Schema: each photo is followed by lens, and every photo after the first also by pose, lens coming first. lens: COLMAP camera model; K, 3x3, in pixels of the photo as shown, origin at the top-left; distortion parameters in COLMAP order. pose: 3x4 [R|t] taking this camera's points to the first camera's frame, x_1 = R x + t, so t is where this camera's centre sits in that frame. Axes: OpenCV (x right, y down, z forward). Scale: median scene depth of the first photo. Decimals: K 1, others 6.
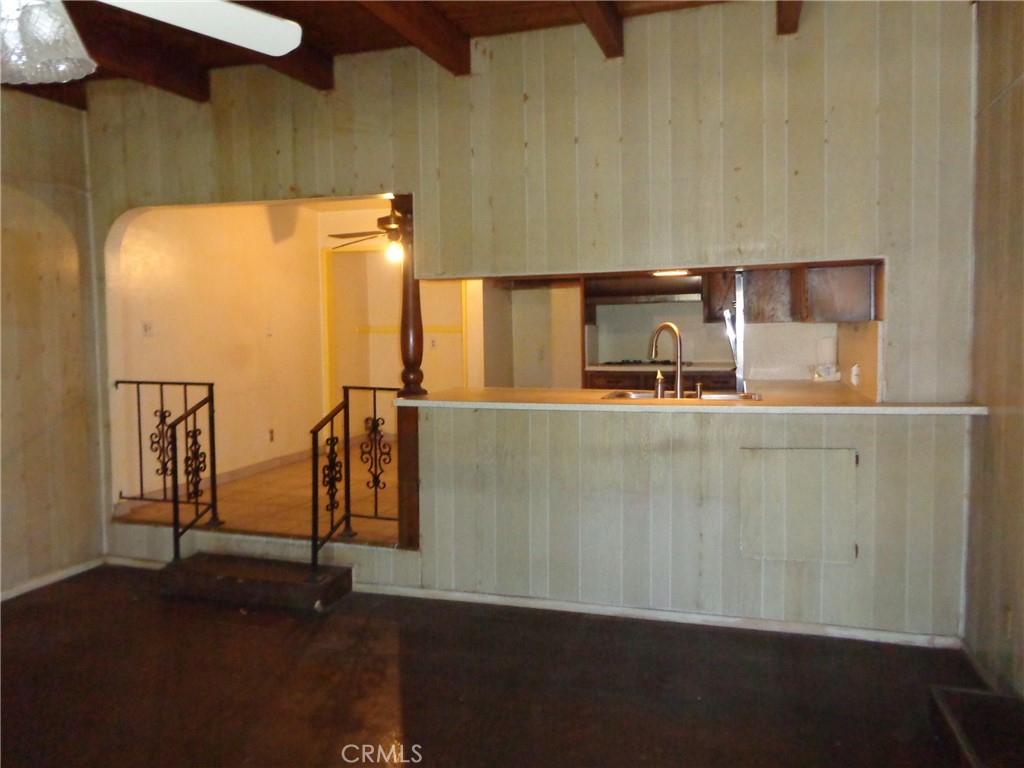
lens RADIAL K [[777.5, 0, 492.1], [0, 777.5, 384.6], [0, 0, 1]] dist [-0.009172, 0.002759]
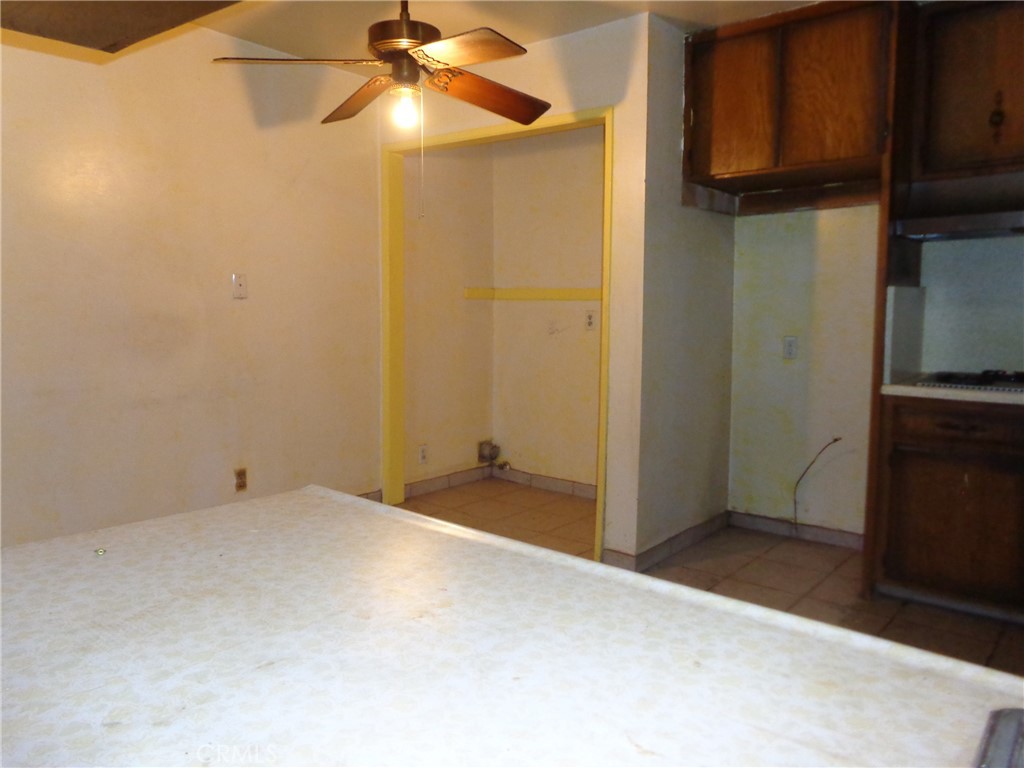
lens RADIAL K [[777.5, 0, 492.1], [0, 777.5, 384.6], [0, 0, 1]] dist [-0.009172, 0.002759]
pose [[0.924382, 0.057127, -0.377166, 0.081420], [-0.043581, 0.998065, 0.044360, -0.032385], [0.378970, -0.024569, 0.925083, 0.519988]]
